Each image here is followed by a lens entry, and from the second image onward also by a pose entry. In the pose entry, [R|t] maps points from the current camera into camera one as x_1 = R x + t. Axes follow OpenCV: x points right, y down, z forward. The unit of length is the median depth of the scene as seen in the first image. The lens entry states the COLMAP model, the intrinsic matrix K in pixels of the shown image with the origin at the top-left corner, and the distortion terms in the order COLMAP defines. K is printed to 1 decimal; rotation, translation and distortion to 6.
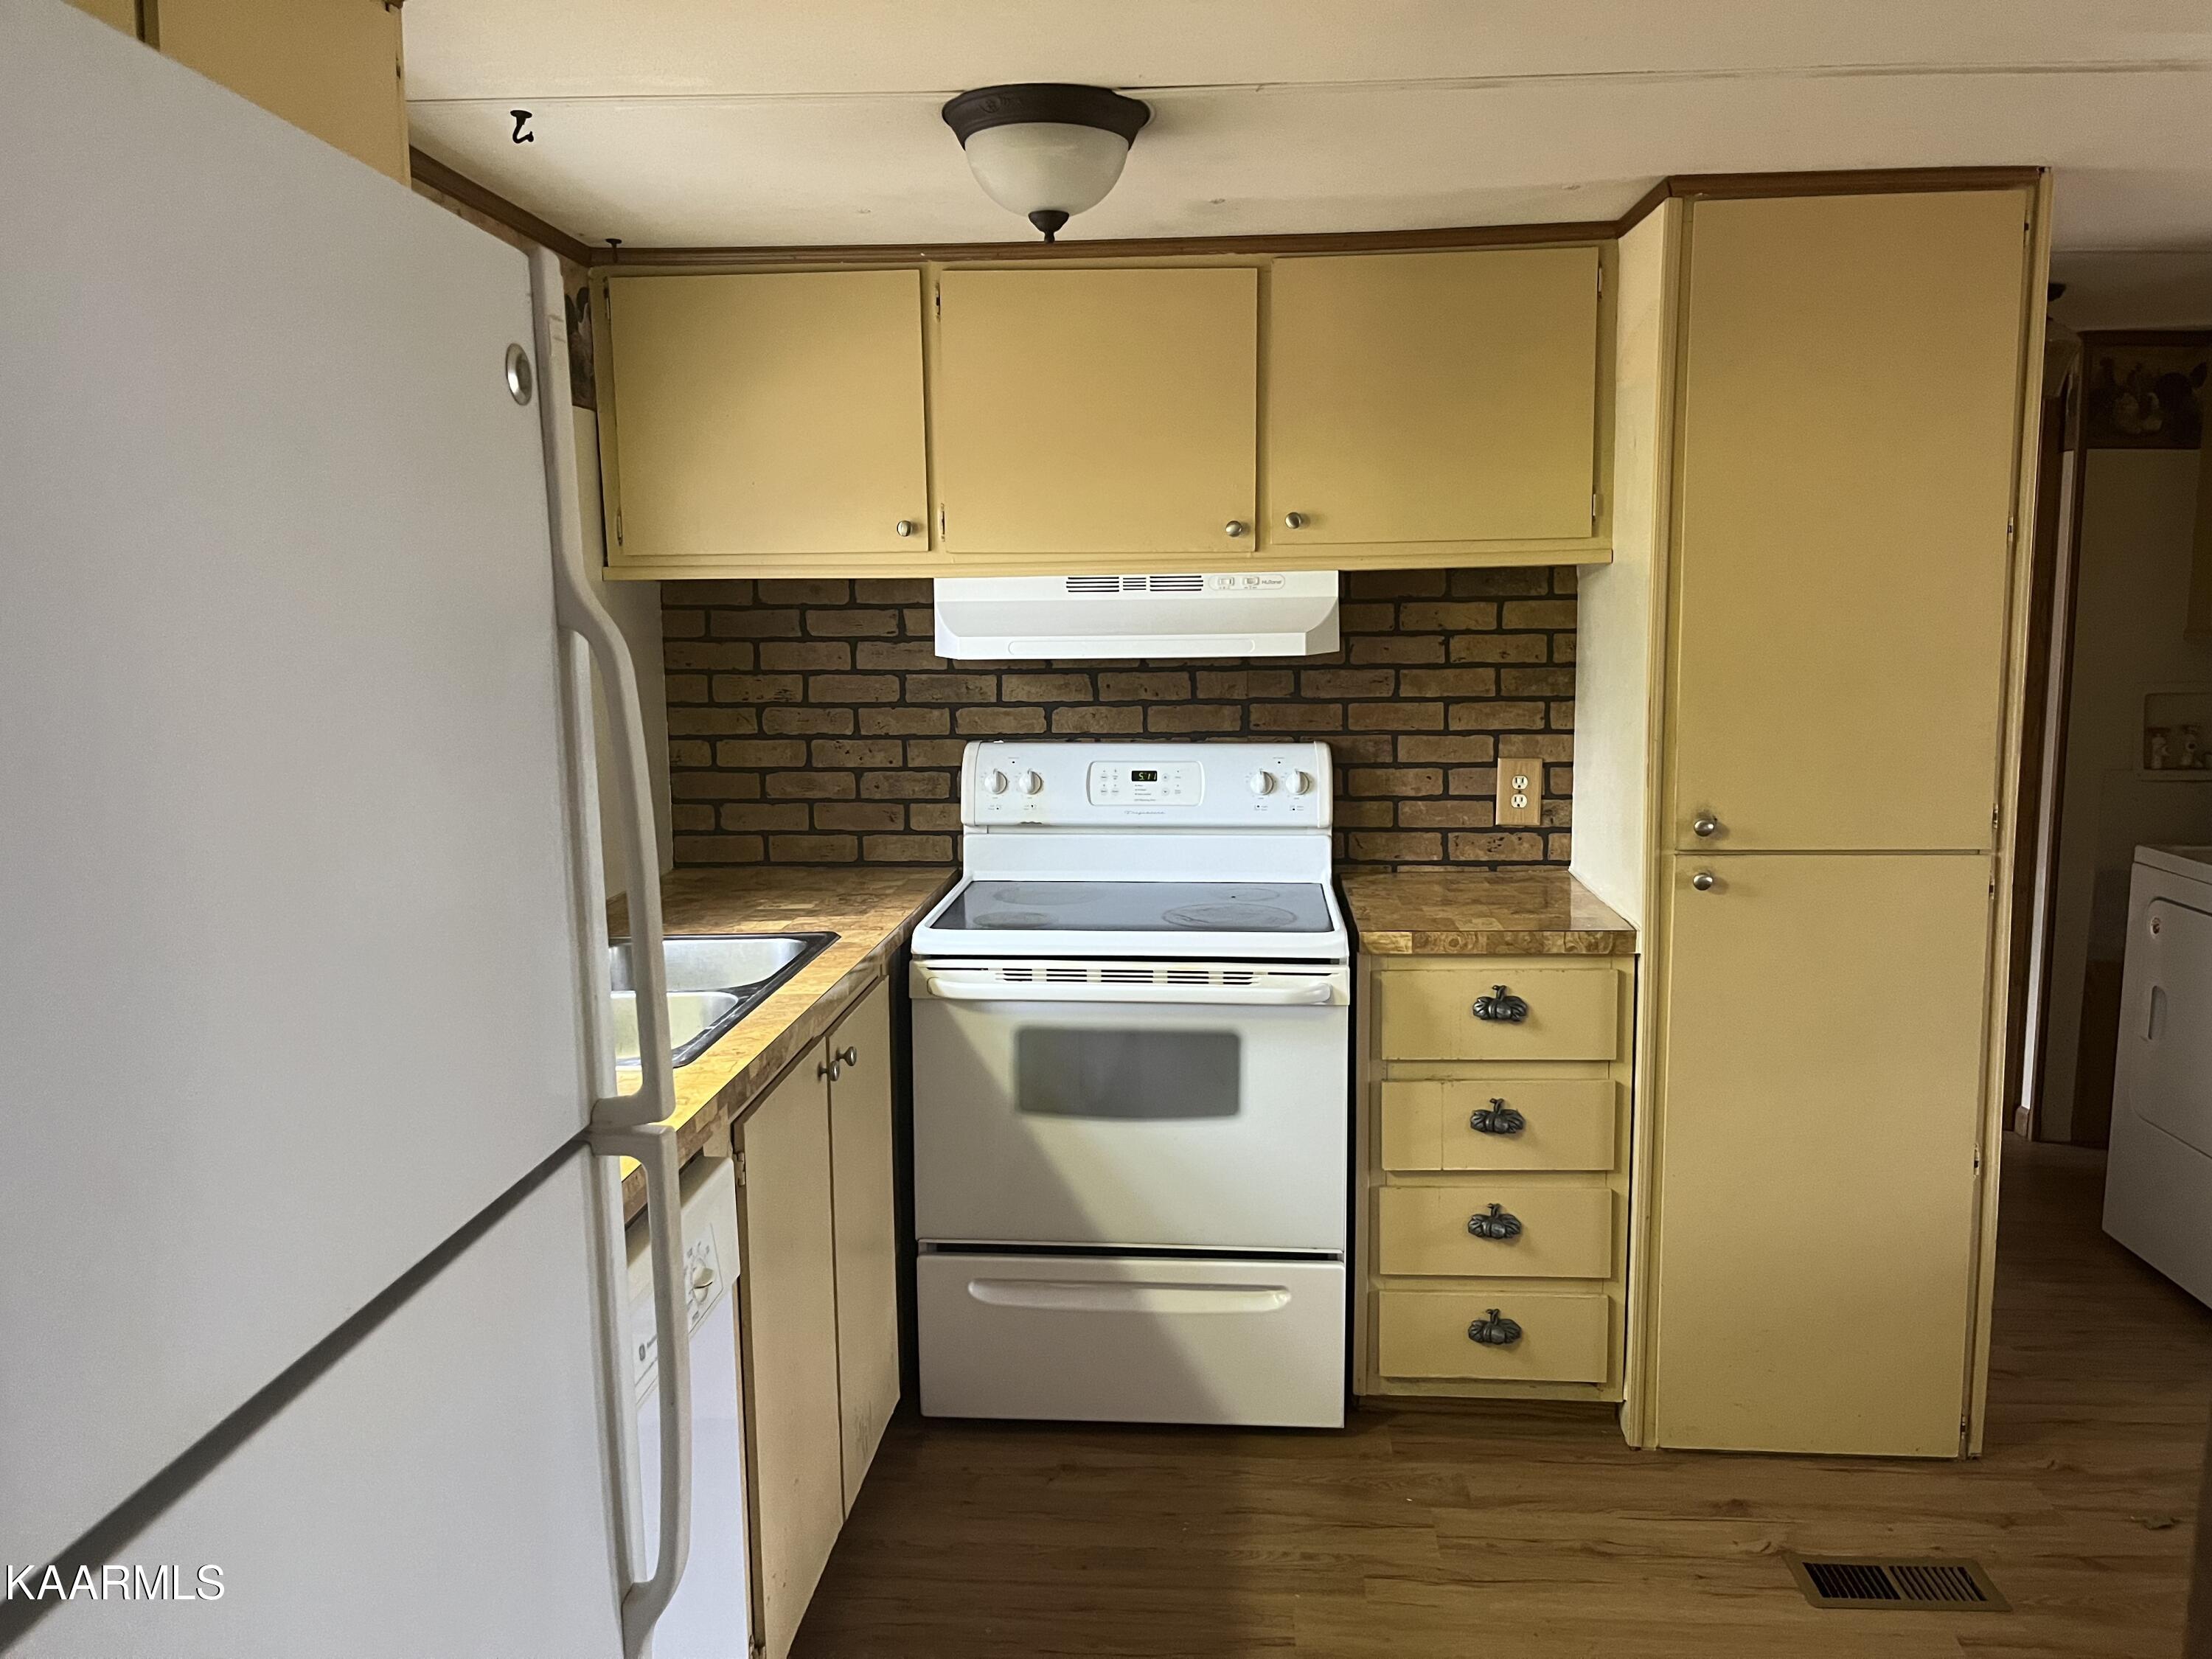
lens RADIAL K [[1691.8, 0, 1115.6], [0, 1691.8, 834.2], [0, 0, 1]] dist [0.039984, -0.035445]
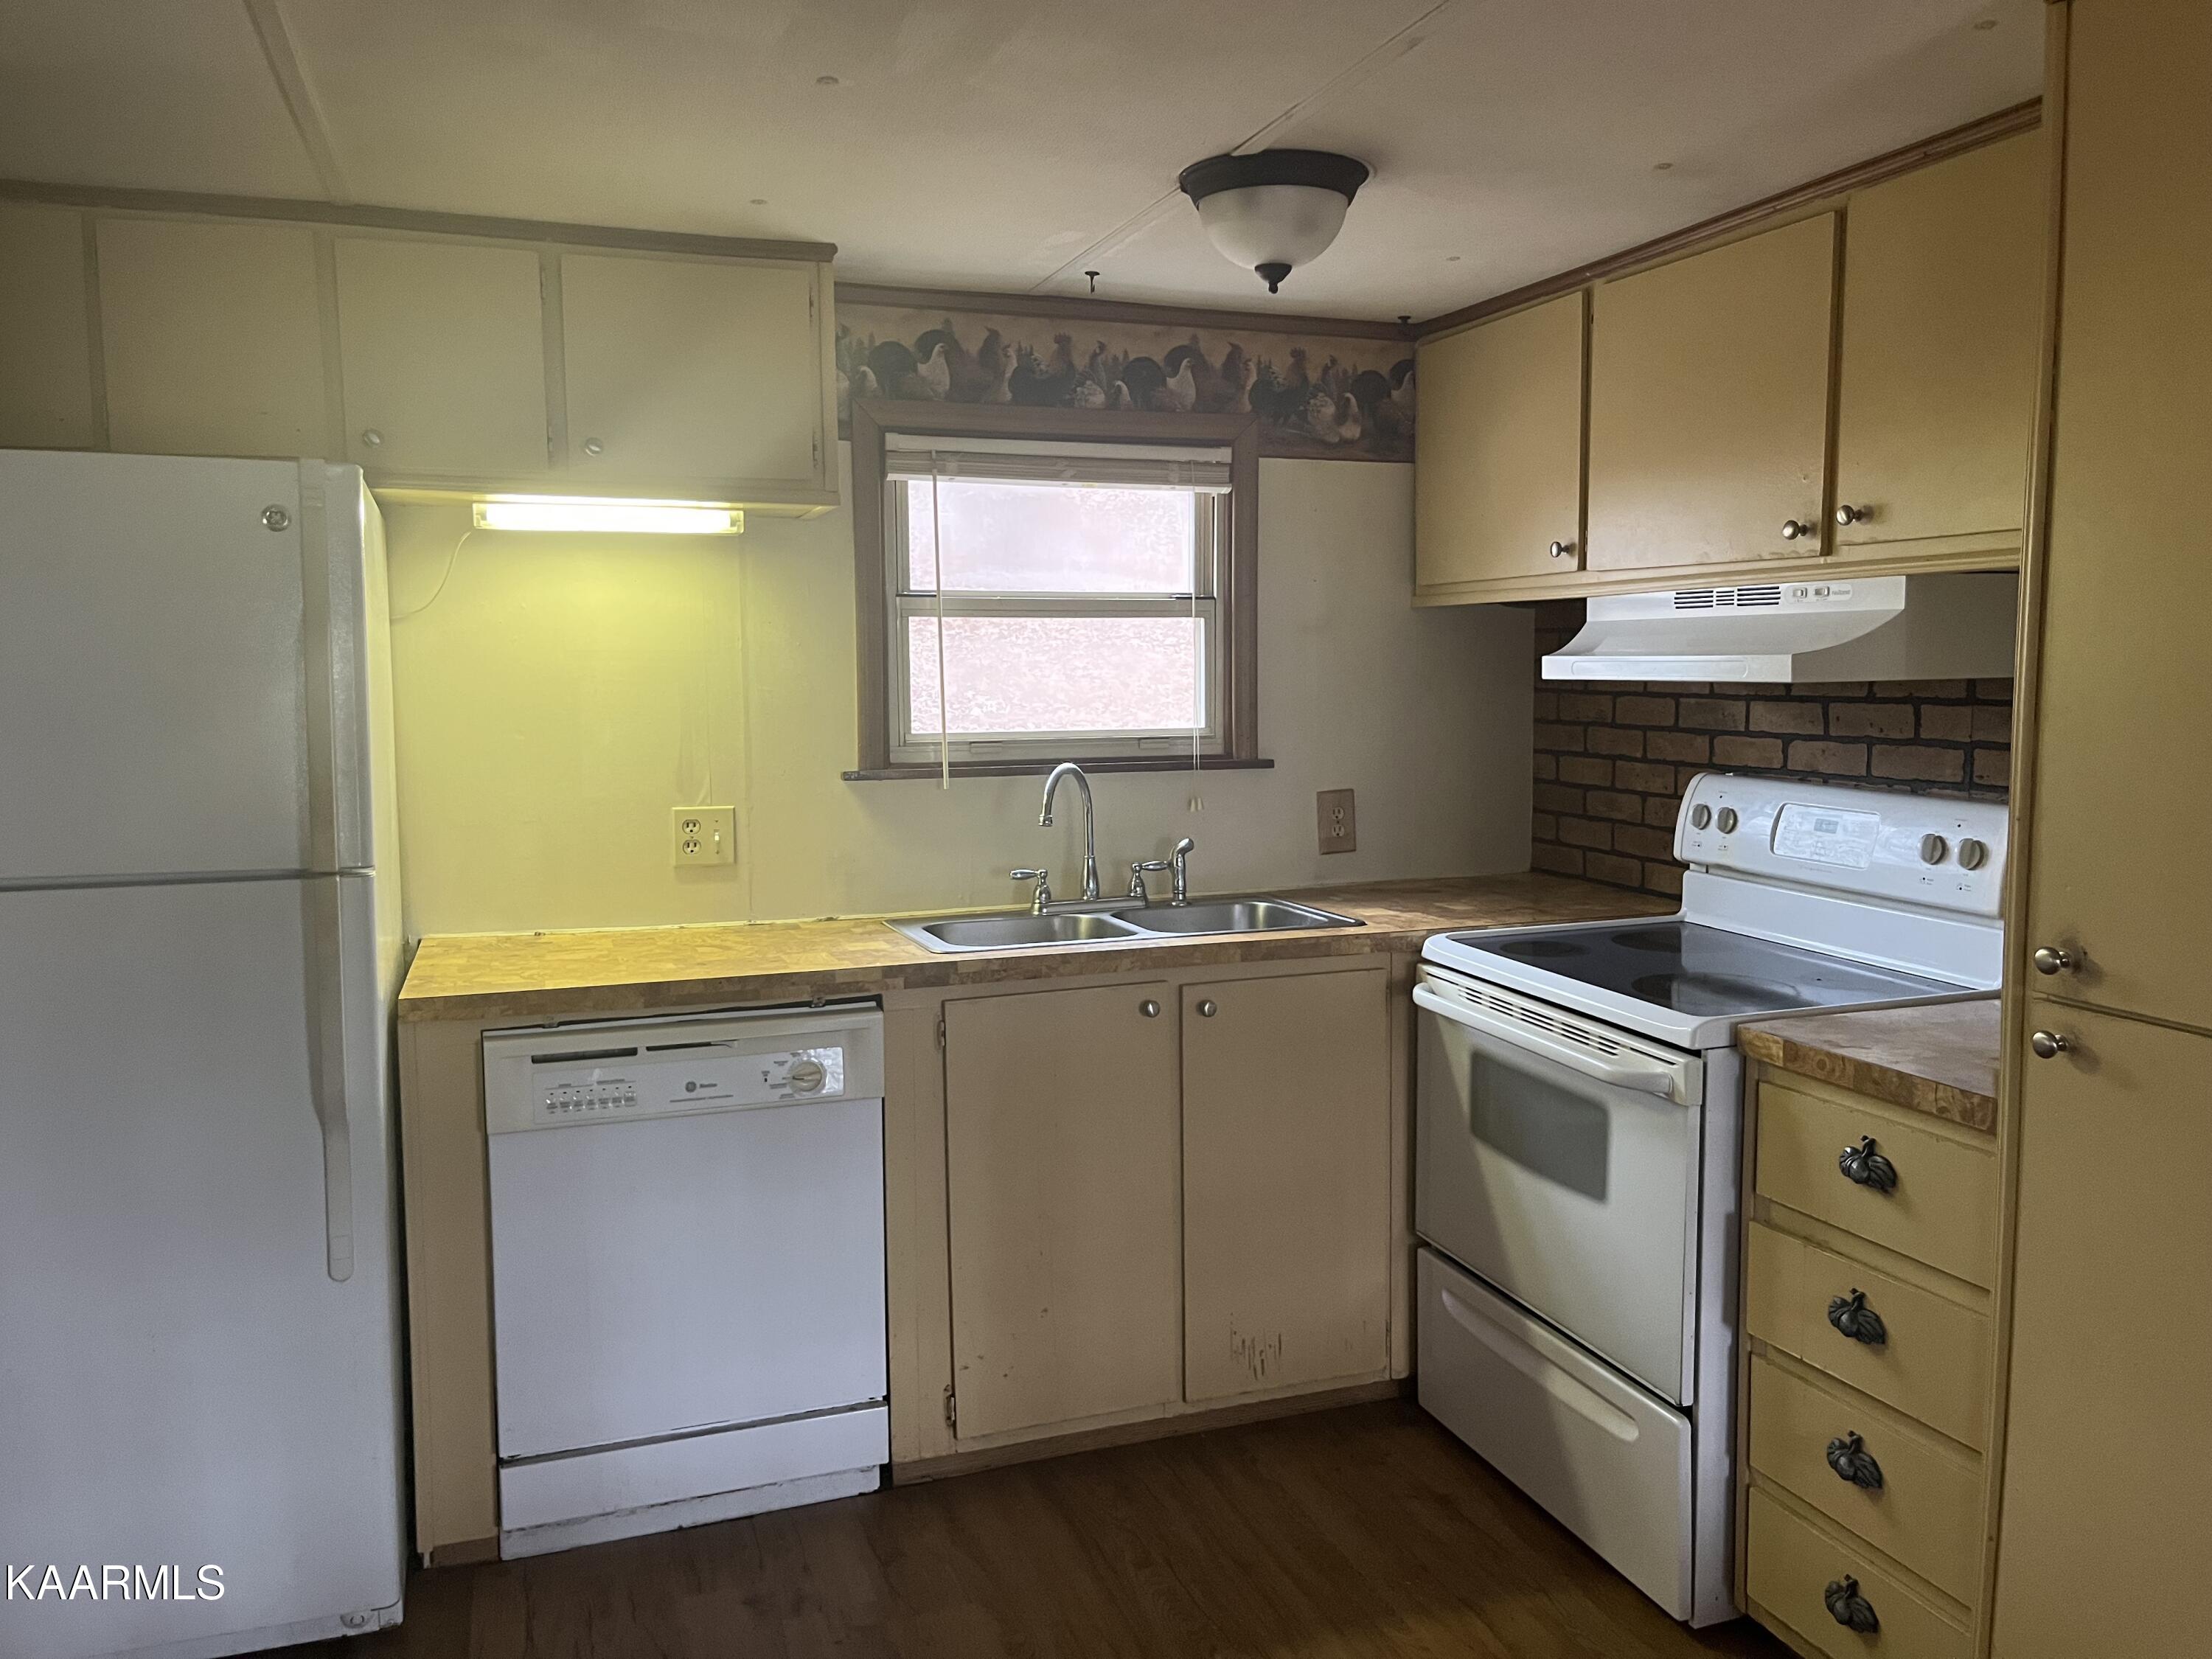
lens RADIAL K [[1691.8, 0, 1115.3], [0, 1691.8, 830.0], [0, 0, 1]] dist [0.039984, -0.035445]
pose [[0.393971, 0.101485, -0.913503, 0.696326], [-0.119106, 0.991142, 0.058743, -0.042851], [0.911373, 0.085661, 0.402569, 0.365116]]
